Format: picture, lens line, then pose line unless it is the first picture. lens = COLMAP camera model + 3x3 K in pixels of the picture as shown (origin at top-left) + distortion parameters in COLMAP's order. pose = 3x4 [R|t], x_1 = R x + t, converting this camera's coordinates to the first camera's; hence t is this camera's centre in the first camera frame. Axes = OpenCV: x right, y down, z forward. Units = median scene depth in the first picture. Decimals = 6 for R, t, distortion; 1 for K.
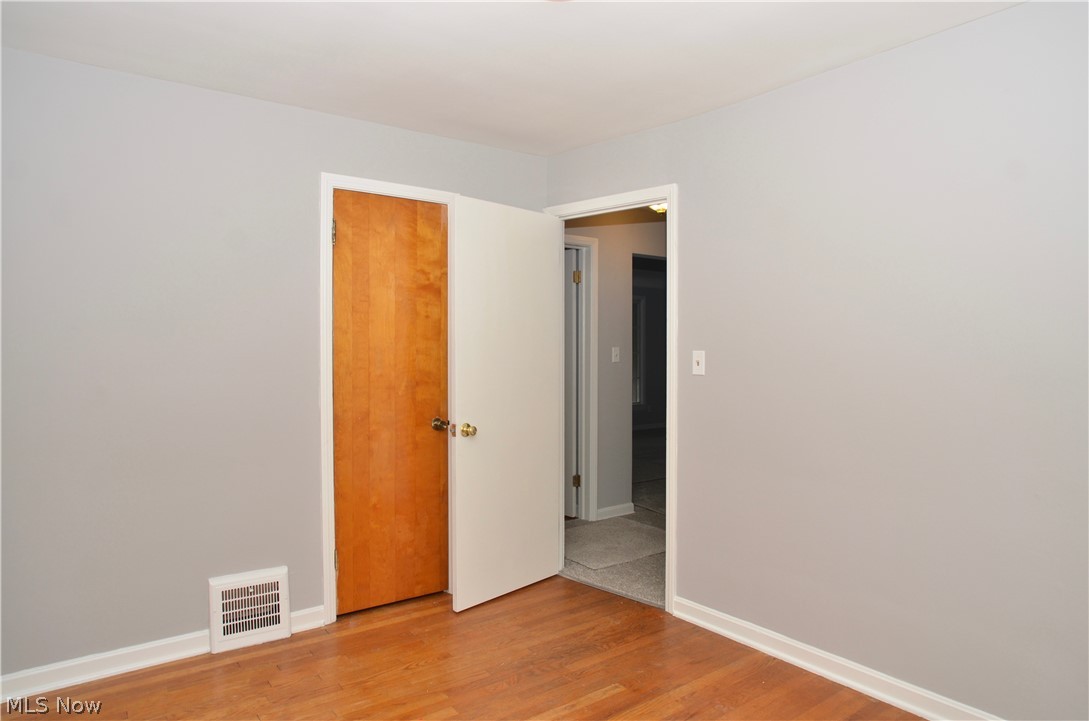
lens RADIAL K [[680.0, 0, 545.5], [0, 680.0, 365.1], [0, 0, 1]] dist [-0.001743, 0.002246]
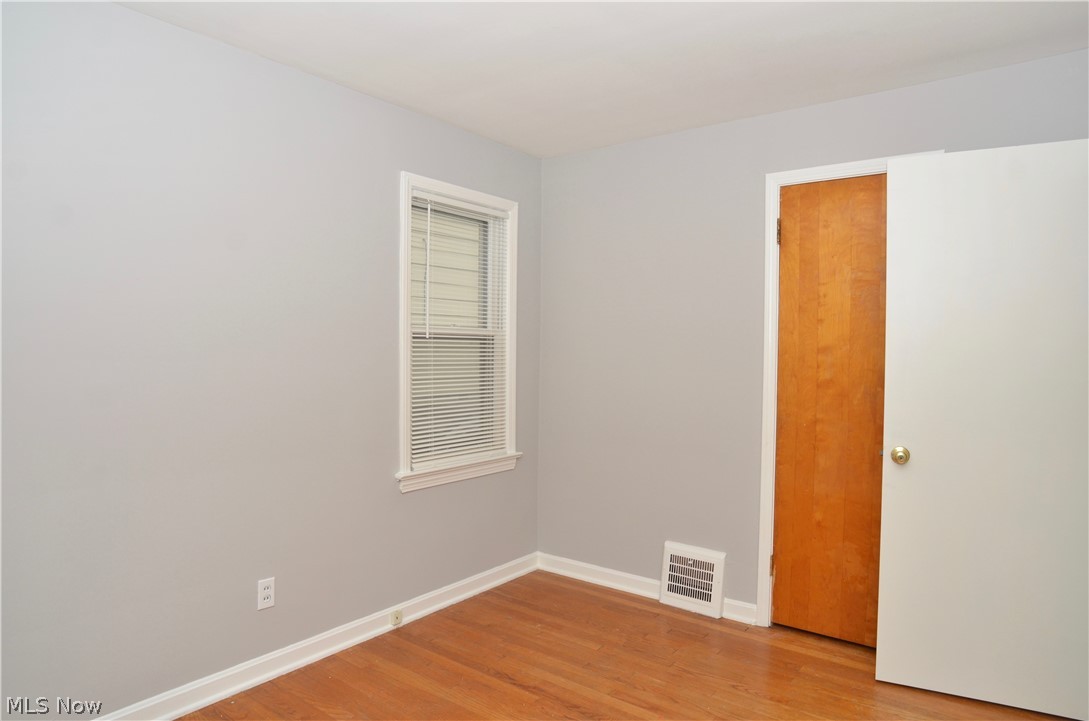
lens RADIAL K [[680.0, 0, 545.5], [0, 680.0, 365.1], [0, 0, 1]] dist [-0.001743, 0.002246]
pose [[0.305261, 0.028480, -0.951843, 0.516311], [-0.037247, 0.999145, 0.017950, -0.007633], [0.951540, 0.029973, 0.306061, 0.378962]]
